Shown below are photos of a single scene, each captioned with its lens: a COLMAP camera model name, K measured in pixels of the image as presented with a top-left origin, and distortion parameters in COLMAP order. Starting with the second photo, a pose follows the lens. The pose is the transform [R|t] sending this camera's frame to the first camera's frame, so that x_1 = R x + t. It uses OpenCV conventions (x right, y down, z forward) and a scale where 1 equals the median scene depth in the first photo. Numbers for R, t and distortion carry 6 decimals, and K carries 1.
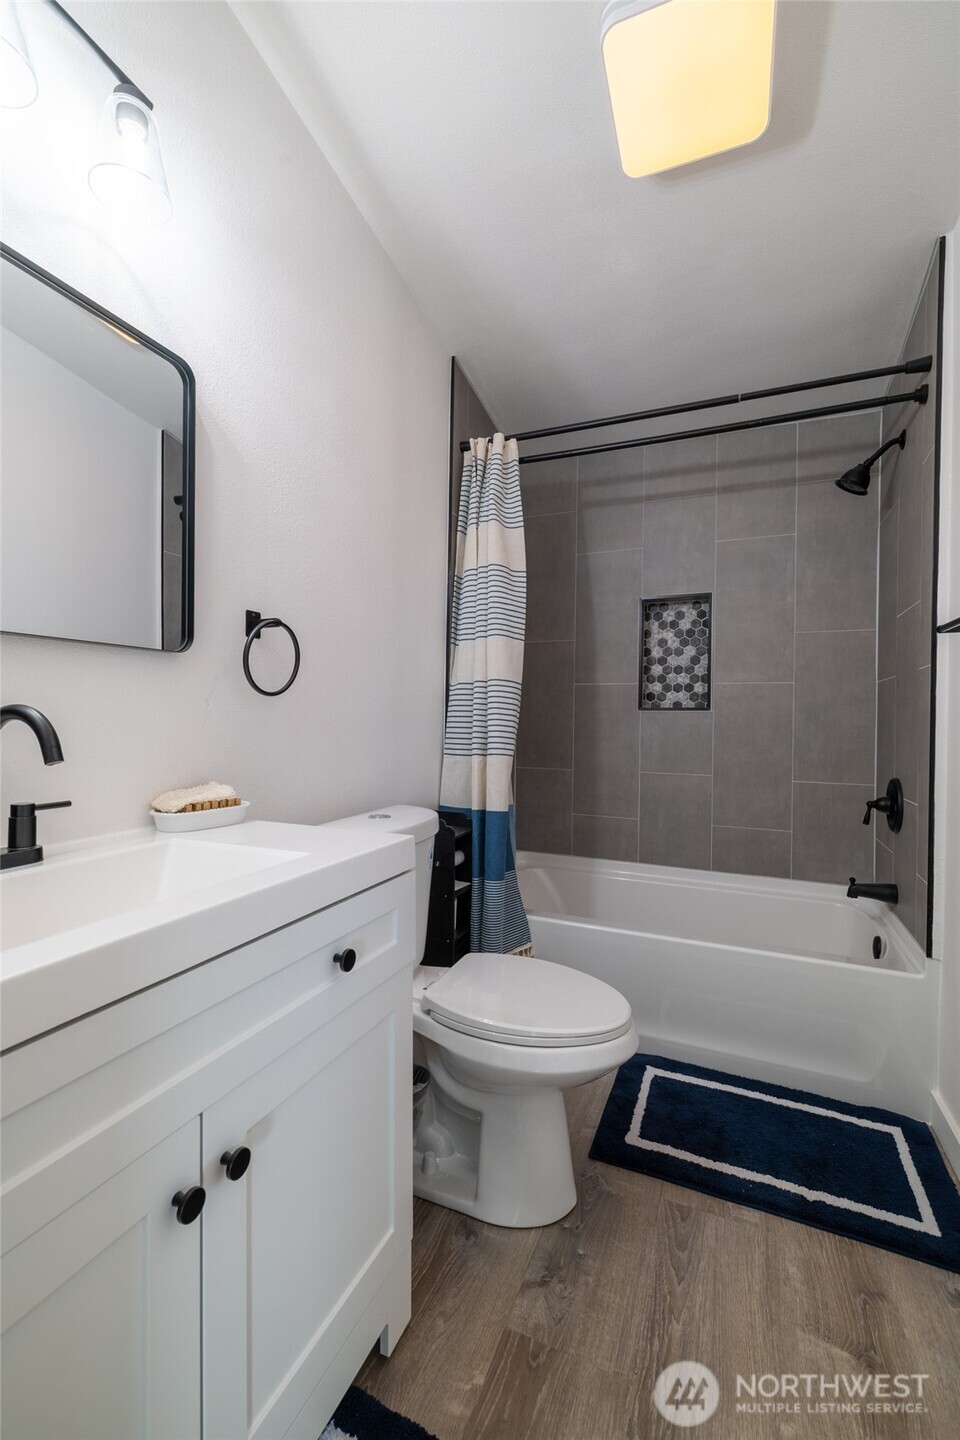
lens RADIAL K [[603.4, 0, 479.2], [0, 603.4, 722.4], [0, 0, 1]] dist [-0.000945, 0.000056]
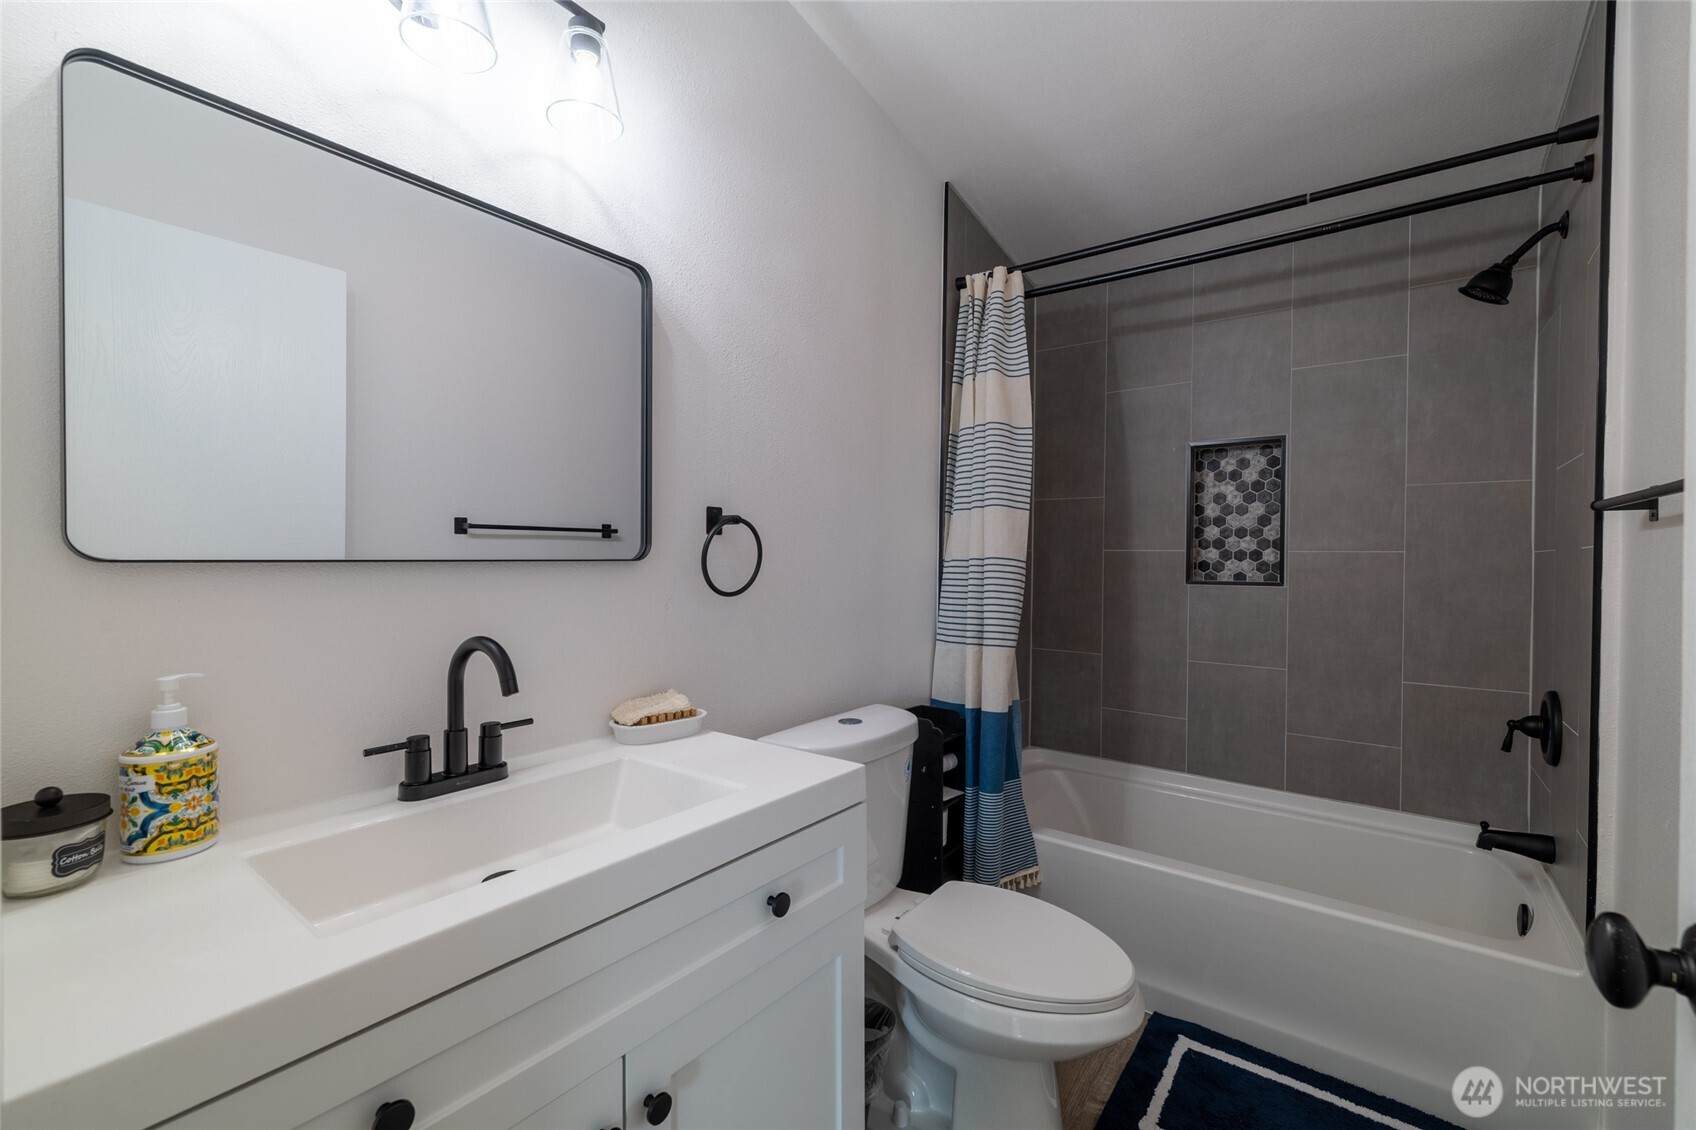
lens RADIAL K [[710.6, 0, 853.8], [0, 710.6, 562.3], [0, 0, 1]] dist [-0.000945, 0.000056]
pose [[0.972410, -0.000568, -0.233278, 0.069192], [0.001468, 0.999992, 0.003684, -0.067245], [0.233274, -0.003925, 0.972403, -0.029866]]
